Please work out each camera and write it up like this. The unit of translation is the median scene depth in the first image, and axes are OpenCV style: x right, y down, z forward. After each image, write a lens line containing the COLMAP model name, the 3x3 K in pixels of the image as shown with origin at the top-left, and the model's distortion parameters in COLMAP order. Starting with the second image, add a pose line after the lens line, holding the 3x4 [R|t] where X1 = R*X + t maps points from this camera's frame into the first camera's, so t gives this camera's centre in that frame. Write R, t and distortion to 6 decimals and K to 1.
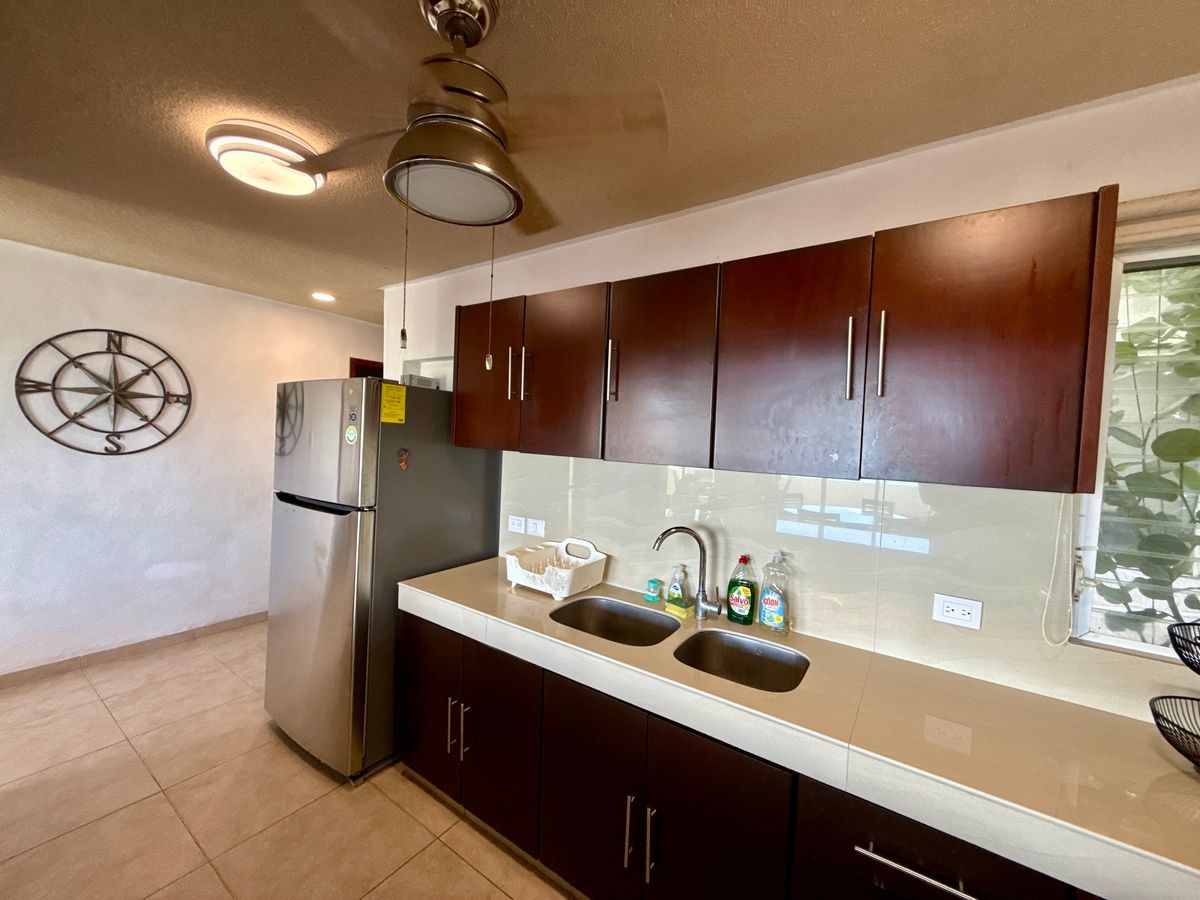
lens RADIAL K [[478.0, 0, 593.6], [0, 478.0, 455.9], [0, 0, 1]] dist [0.000070, 0.000337]
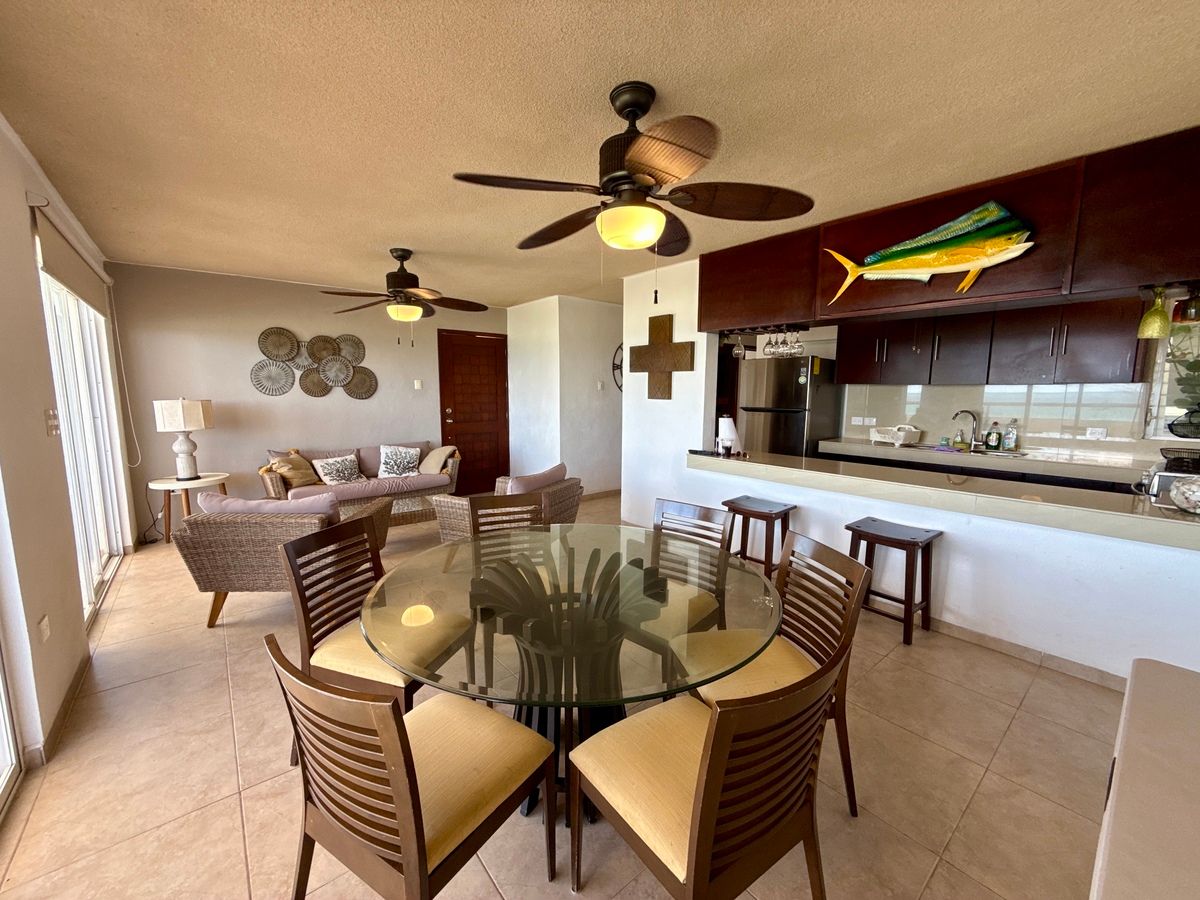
lens RADIAL K [[478.0, 0, 596.8], [0, 478.0, 453.3], [0, 0, 1]] dist [0.000070, 0.000337]
pose [[0.964547, -0.003837, -0.263884, -0.605262], [0.025977, 0.996419, 0.080463, 0.073179], [0.262631, -0.084465, 0.961192, -1.140595]]
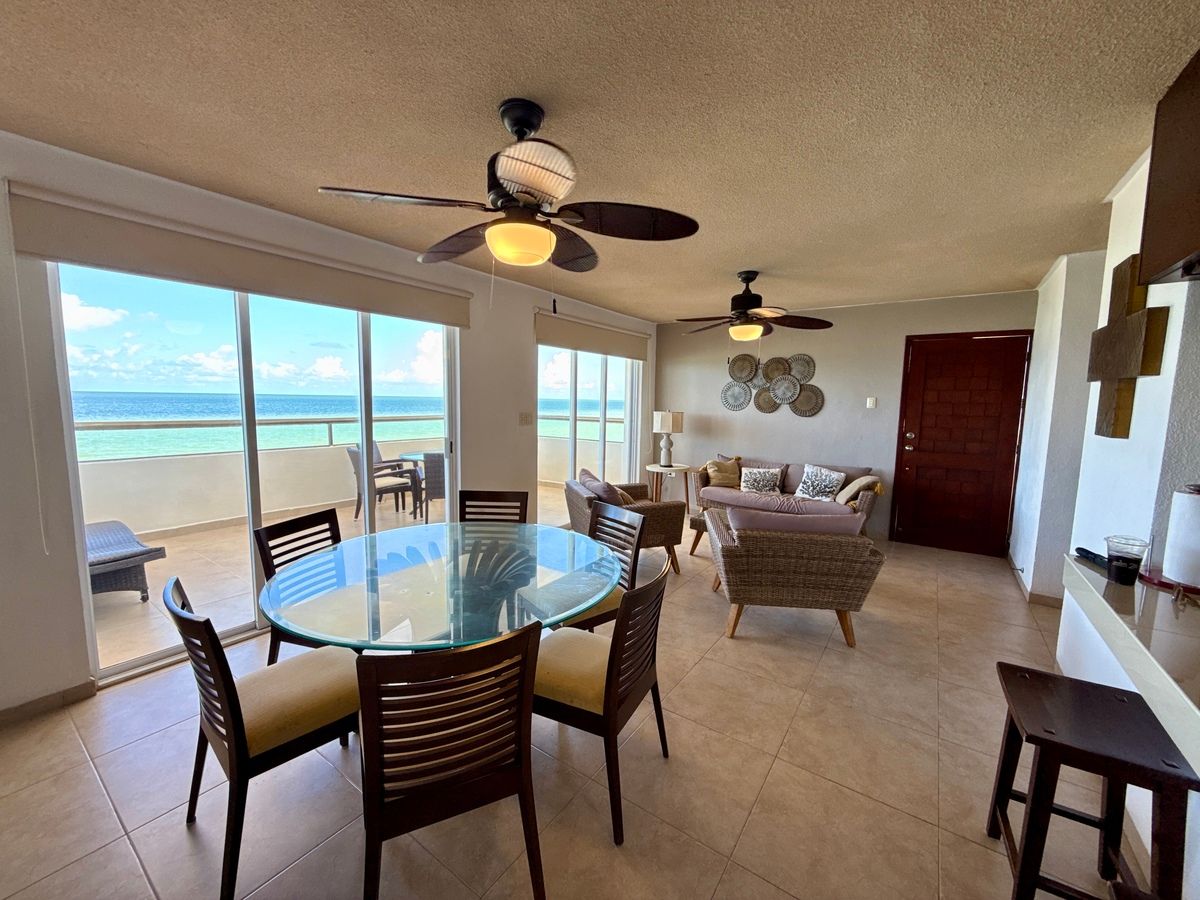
lens RADIAL K [[478.0, 0, 596.1], [0, 478.0, 452.0], [0, 0, 1]] dist [0.000070, 0.000337]
pose [[0.007590, 0.066204, -0.997777, -0.113657], [-0.060924, 0.995983, 0.065621, 0.054605], [0.998114, 0.060290, 0.011593, -0.424809]]
